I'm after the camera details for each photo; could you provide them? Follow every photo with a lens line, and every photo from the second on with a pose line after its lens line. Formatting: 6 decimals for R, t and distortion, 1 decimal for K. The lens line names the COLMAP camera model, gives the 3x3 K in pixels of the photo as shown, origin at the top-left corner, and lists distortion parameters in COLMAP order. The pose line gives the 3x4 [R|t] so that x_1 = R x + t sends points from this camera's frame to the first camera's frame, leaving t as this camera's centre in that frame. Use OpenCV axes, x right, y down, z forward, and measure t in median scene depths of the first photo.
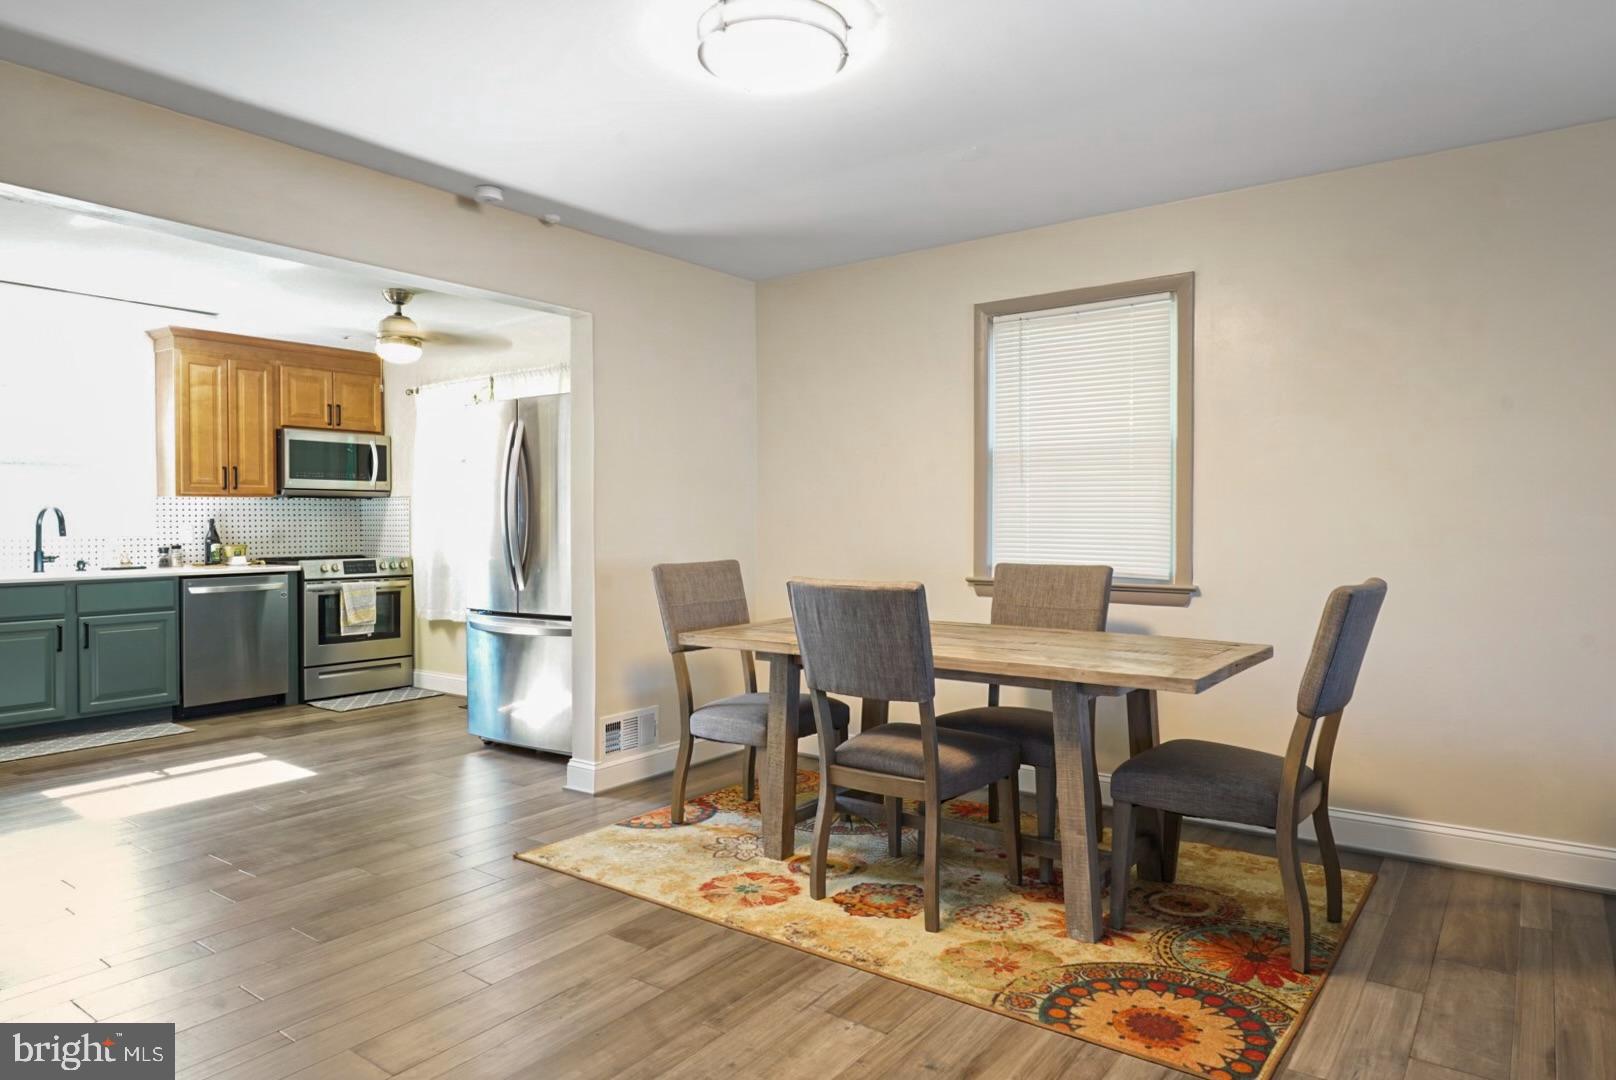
lens RADIAL K [[986.6, 0, 813.3], [0, 986.6, 531.1], [0, 0, 1]] dist [-0.008627, 0.003537]
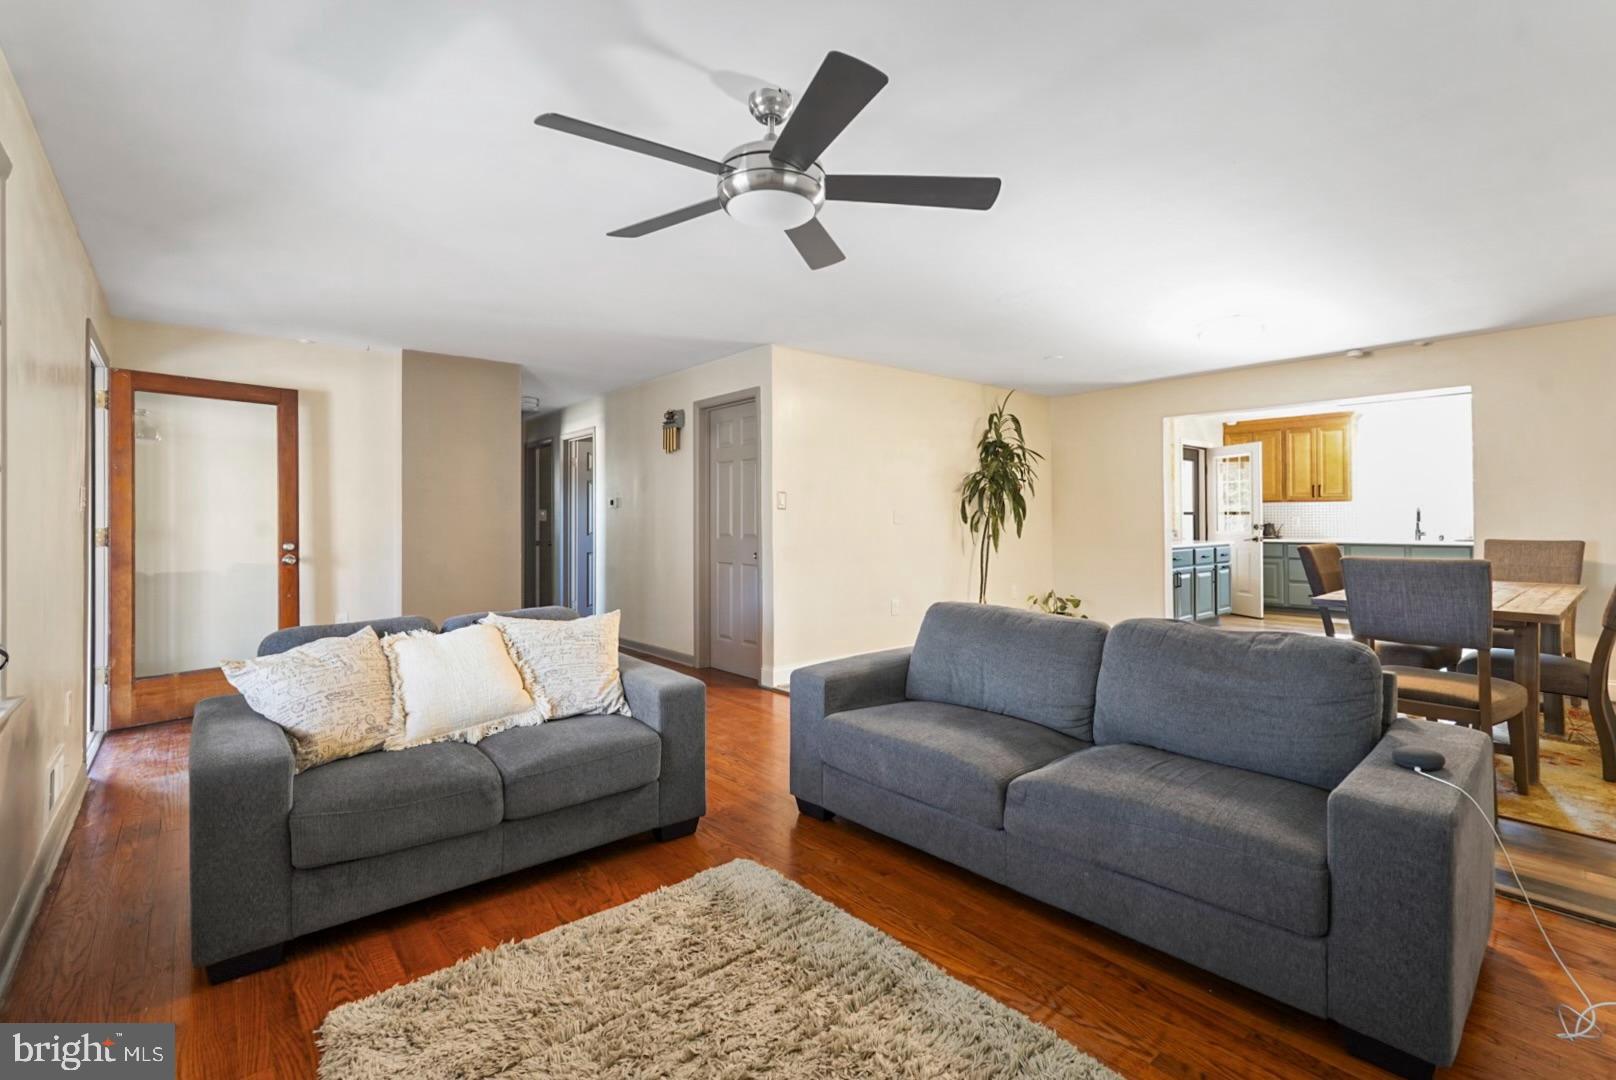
lens RADIAL K [[732.9, 0, 808.7], [0, 732.9, 512.9], [0, 0, 1]] dist [-0.002576, 0.003180]
pose [[-0.226651, -0.002982, -0.973971, 0.792394], [-0.004018, 0.999990, -0.002127, -0.003686], [0.973968, 0.003431, -0.226661, 0.141407]]
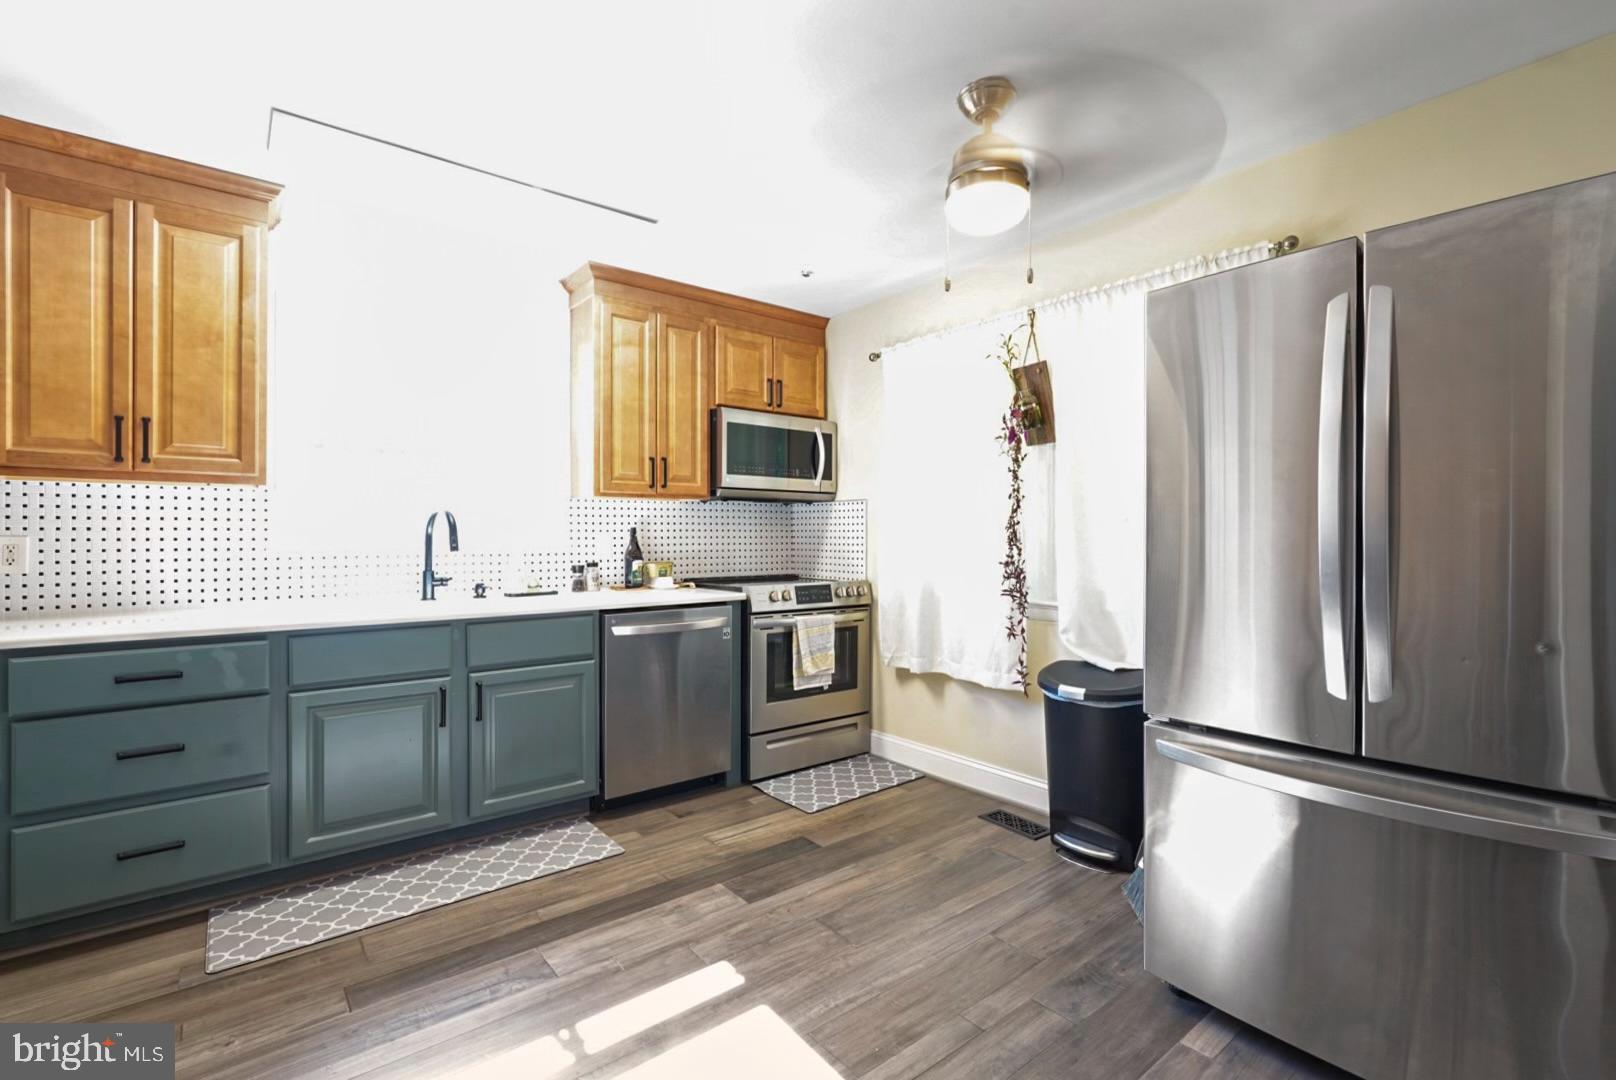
lens RADIAL K [[732.9, 0, 806.1], [0, 732.9, 535.5], [0, 0, 1]] dist [-0.002576, 0.003180]
pose [[0.965705, 0.005538, -0.259585, -0.337048], [-0.007482, 0.999951, -0.006503, -0.003872], [0.259536, 0.008222, 0.965698, 0.489625]]
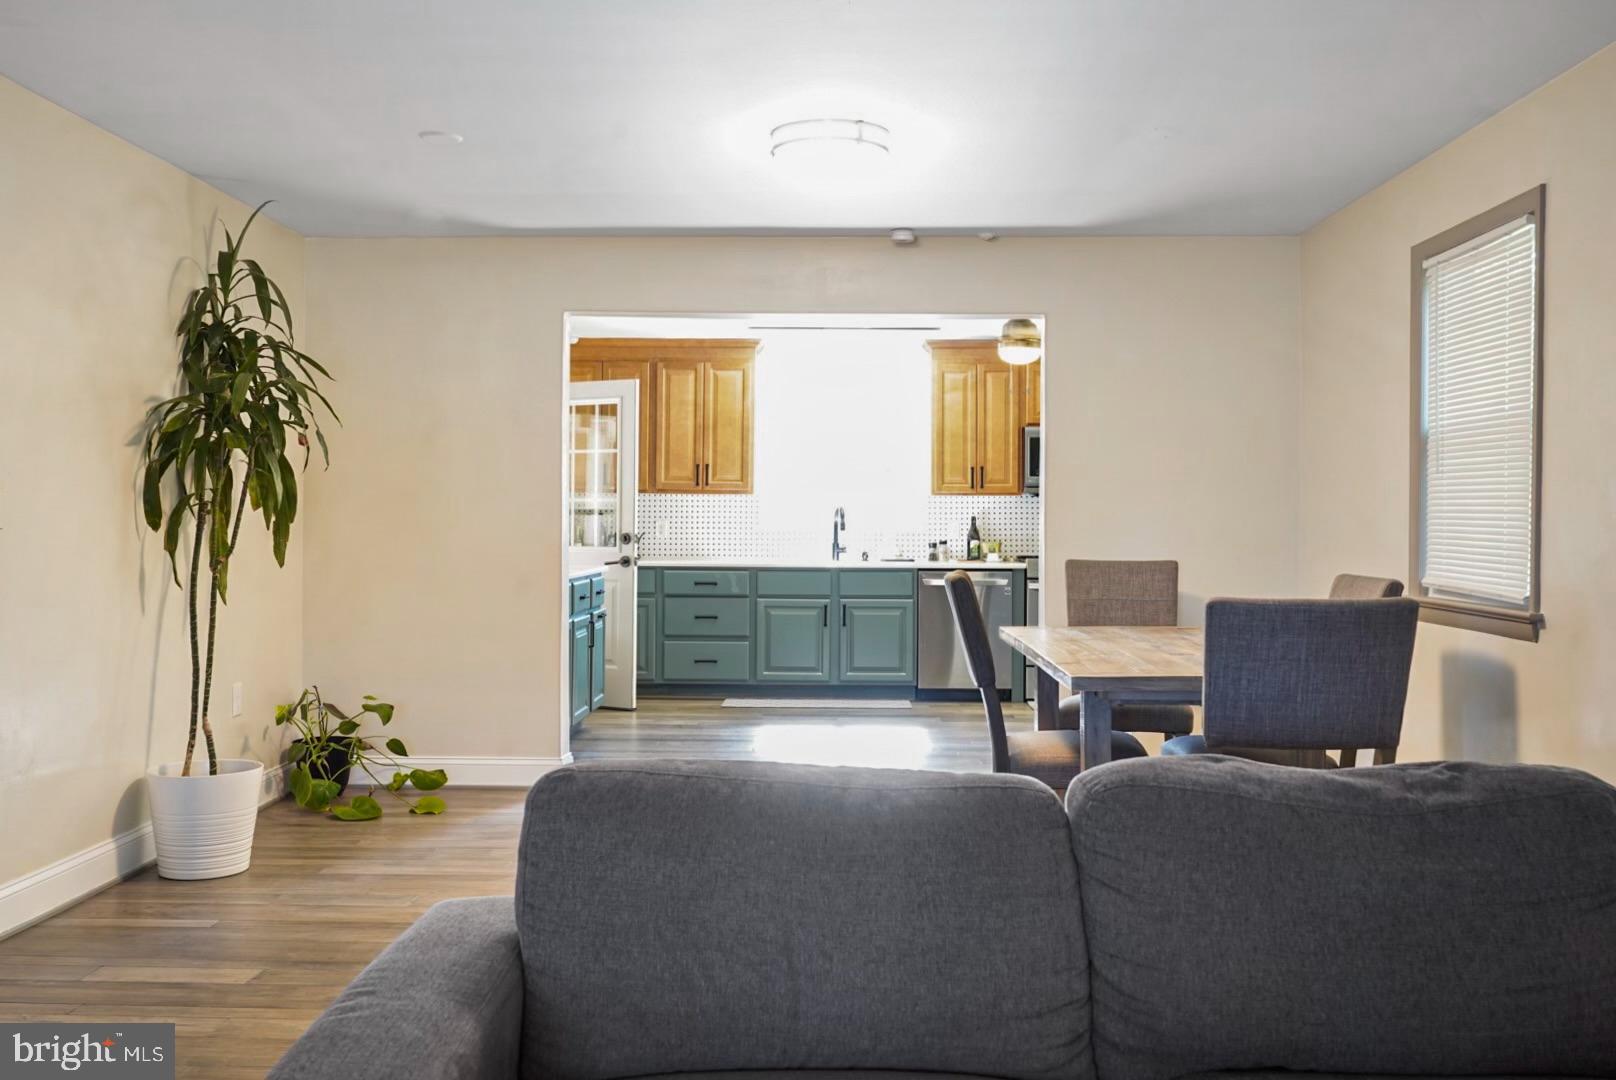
lens RADIAL K [[1476.0, 0, 800.4], [0, 1476.0, 529.1], [0, 0, 1]] dist [-0.002919, 0.000000]
pose [[0.567888, 0.012293, -0.823014, 0.583177], [-0.017603, 0.999841, 0.002788, -0.000393], [0.822918, 0.012904, 0.568014, -0.042722]]
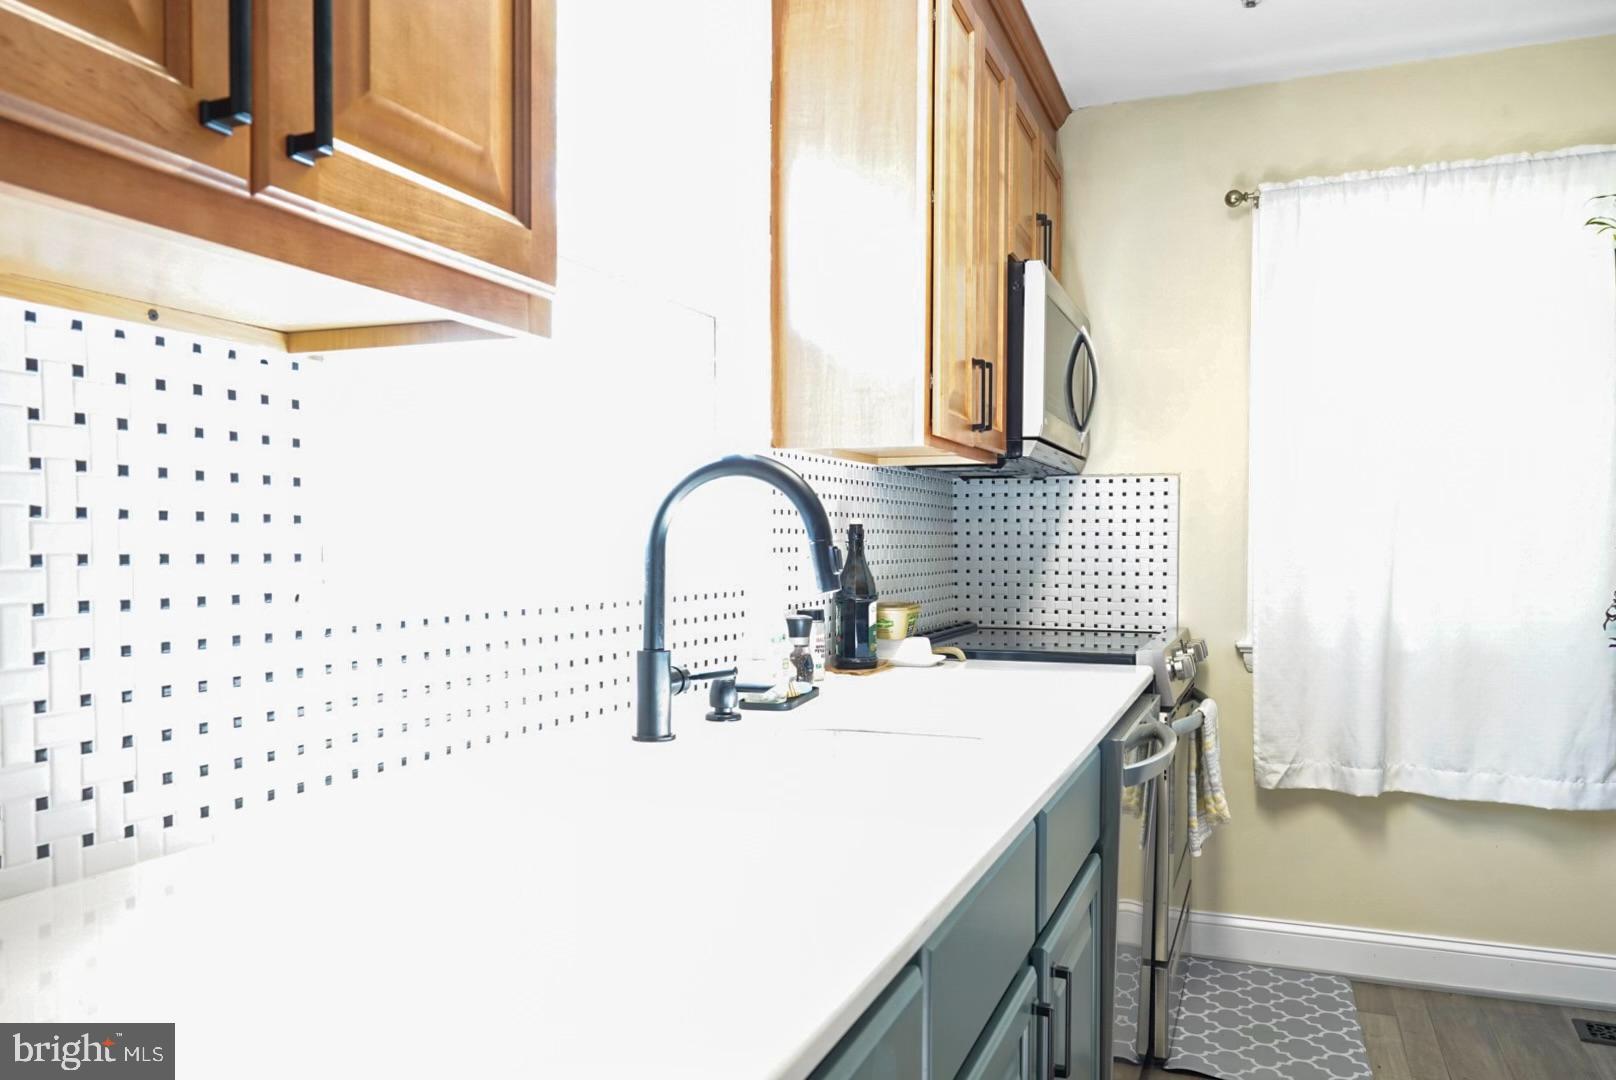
lens RADIAL K [[1170.4, 0, 797.9], [0, 1170.4, 561.7], [0, 0, 1]] dist [0.000428, 0.005699]
pose [[0.967409, 0.000808, 0.253217, -0.737635], [-0.002527, 0.999976, 0.006466, -0.002742], [-0.253206, -0.006895, 0.967388, 0.638328]]
